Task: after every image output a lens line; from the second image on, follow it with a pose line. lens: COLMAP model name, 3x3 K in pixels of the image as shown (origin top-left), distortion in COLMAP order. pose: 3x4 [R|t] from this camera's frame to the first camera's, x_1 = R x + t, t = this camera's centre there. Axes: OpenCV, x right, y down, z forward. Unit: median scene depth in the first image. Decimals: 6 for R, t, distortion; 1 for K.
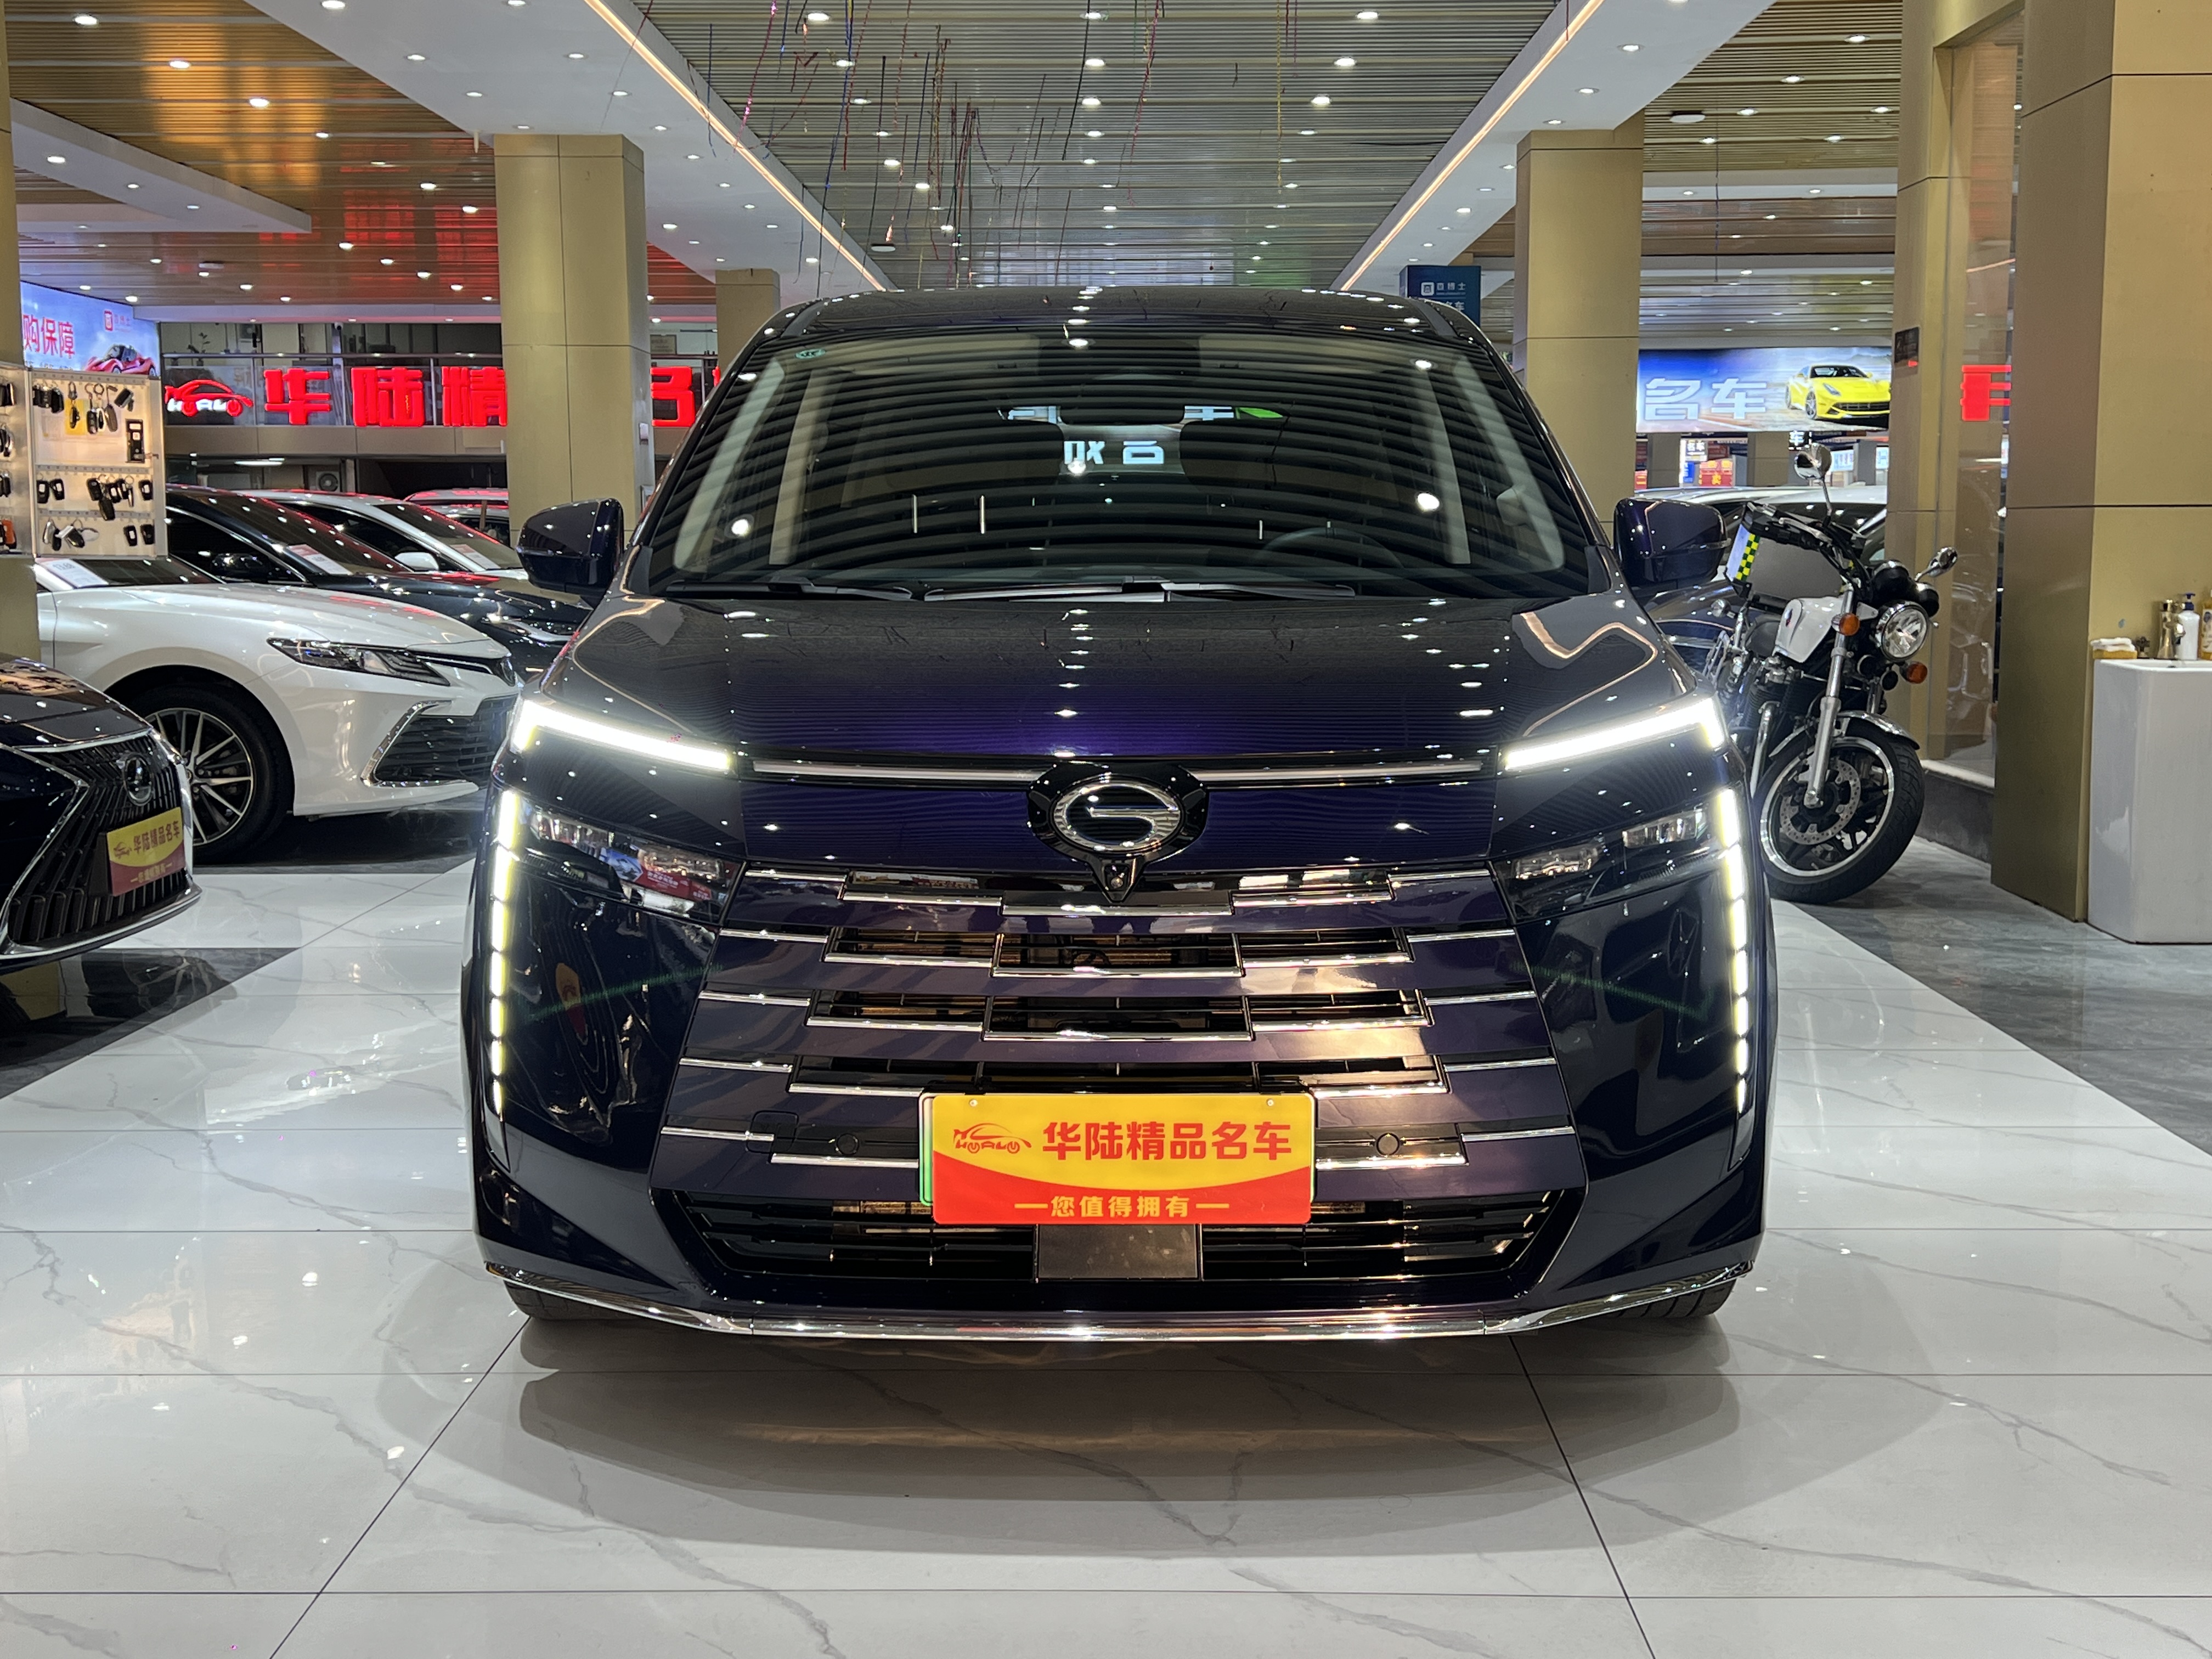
lens RADIAL K [[2463.7, 0, 1106.0], [0, 2463.7, 829.5], [0, 0, 1]] dist [0.178460, -0.511495]
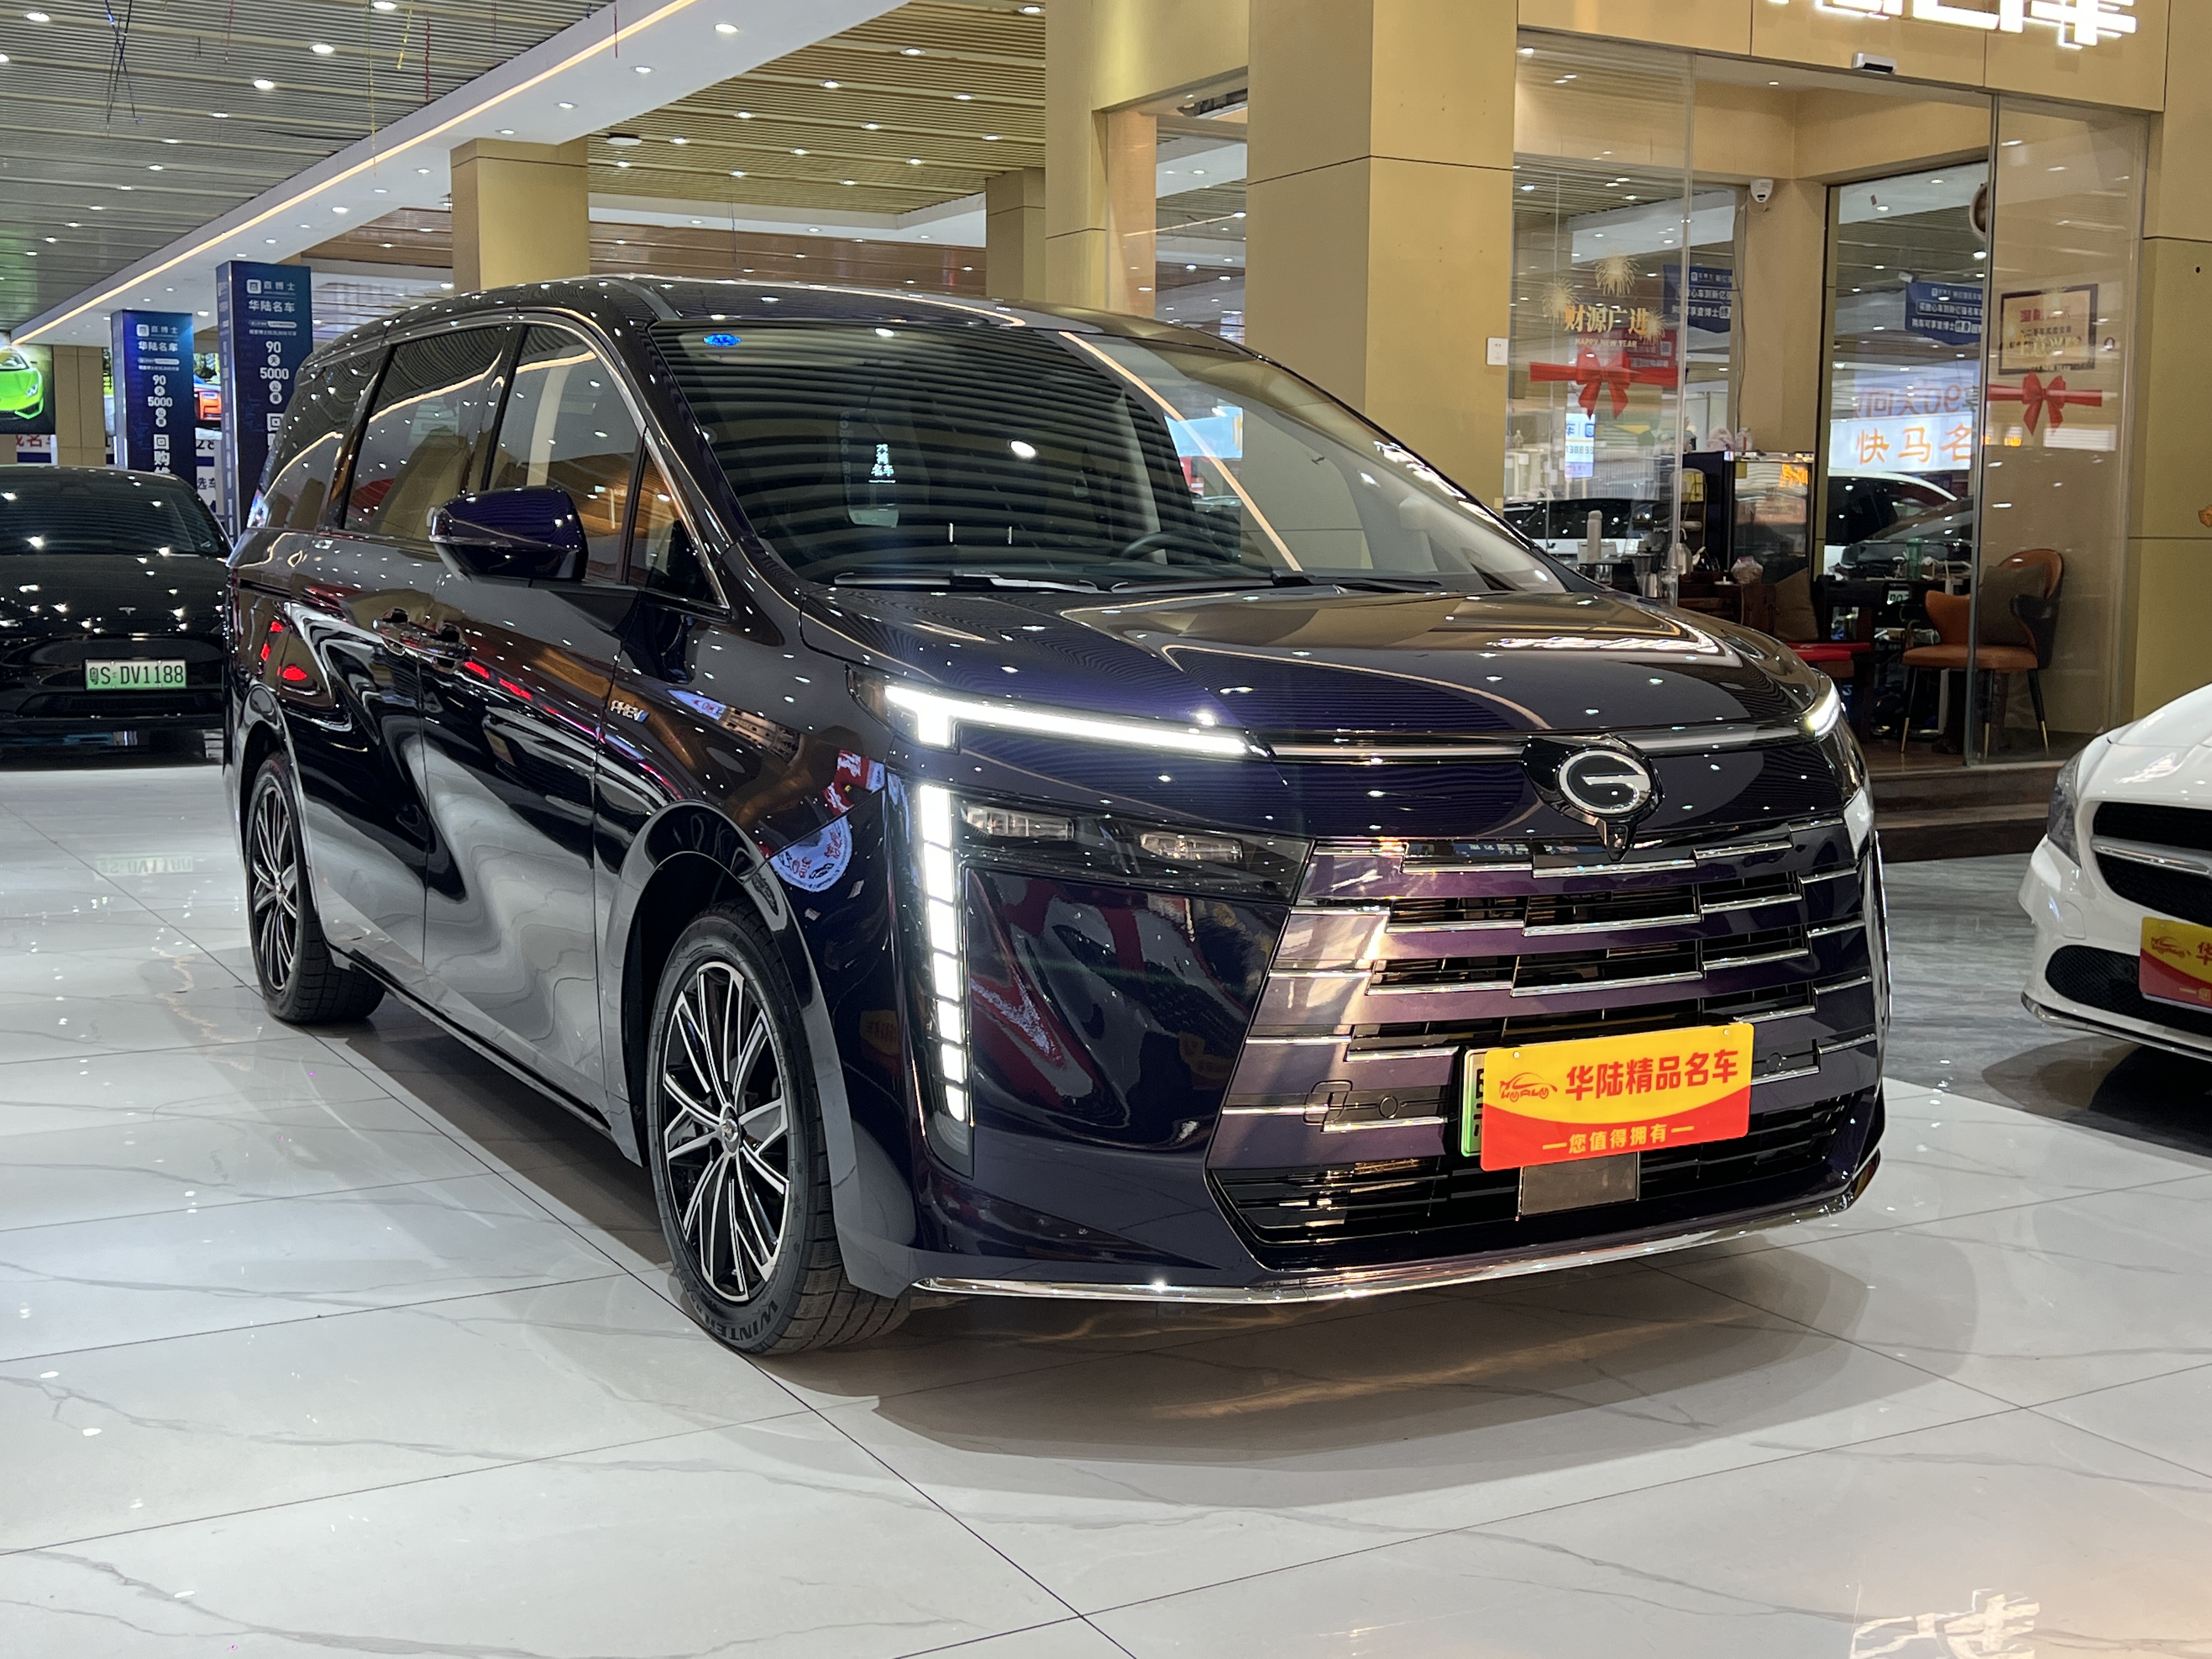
lens RADIAL K [[2463.7, 0, 1106.0], [0, 2463.7, 829.5], [0, 0, 1]] dist [0.178460, -0.511495]
pose [[0.868678, -0.044270, 0.493396, -0.730597], [0.047884, 0.998839, 0.005316, -0.001371], [-0.493058, 0.019008, 0.869789, 0.149105]]
